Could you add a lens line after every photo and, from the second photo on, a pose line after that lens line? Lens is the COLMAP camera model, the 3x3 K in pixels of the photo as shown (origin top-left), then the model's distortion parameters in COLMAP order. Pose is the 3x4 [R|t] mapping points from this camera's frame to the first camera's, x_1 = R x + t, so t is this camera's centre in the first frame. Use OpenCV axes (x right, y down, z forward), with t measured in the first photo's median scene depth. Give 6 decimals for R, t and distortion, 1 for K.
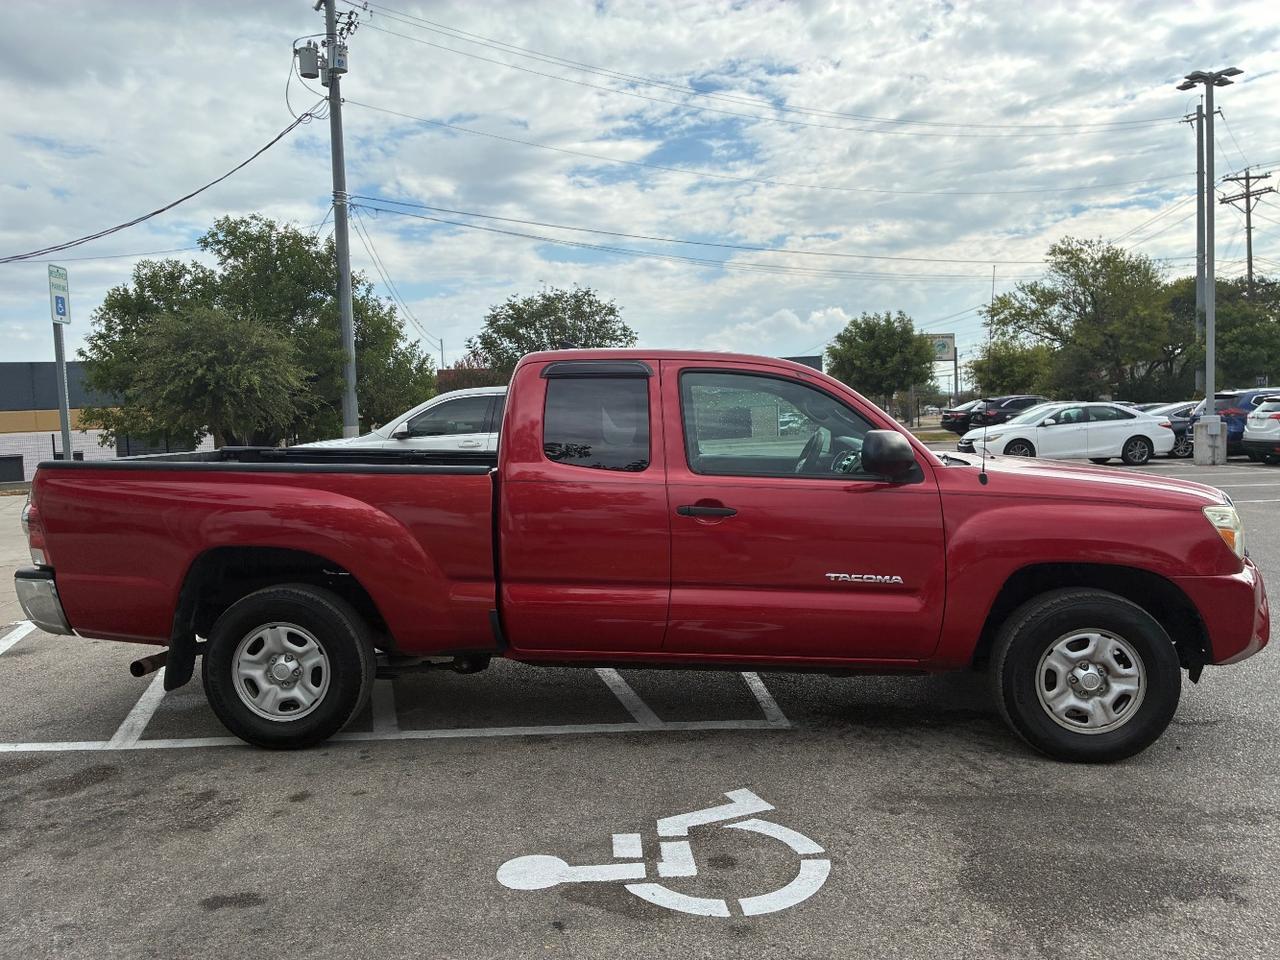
lens RADIAL K [[968.7, 0, 636.2], [0, 968.7, 481.4], [0, 0, 1]] dist [0.048719, -0.068394]
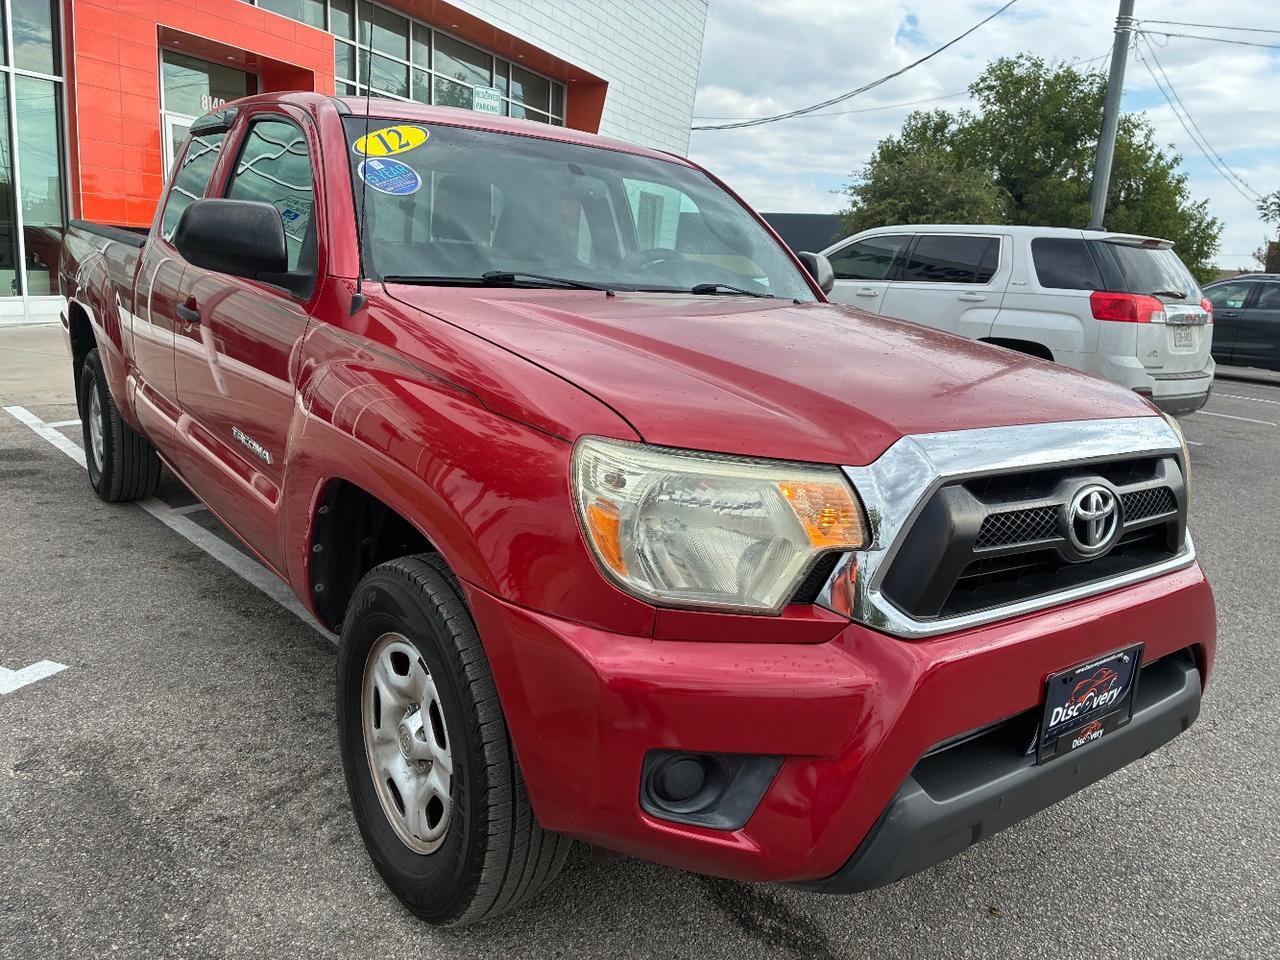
lens RADIAL K [[968.7, 0, 650.5], [0, 968.7, 474.2], [0, 0, 1]] dist [0.048719, -0.068394]
pose [[0.664770, 0.222998, -0.712988, 0.118462], [-0.135070, 0.974557, 0.178871, -0.003623], [0.734736, -0.022605, 0.677977, 0.105371]]
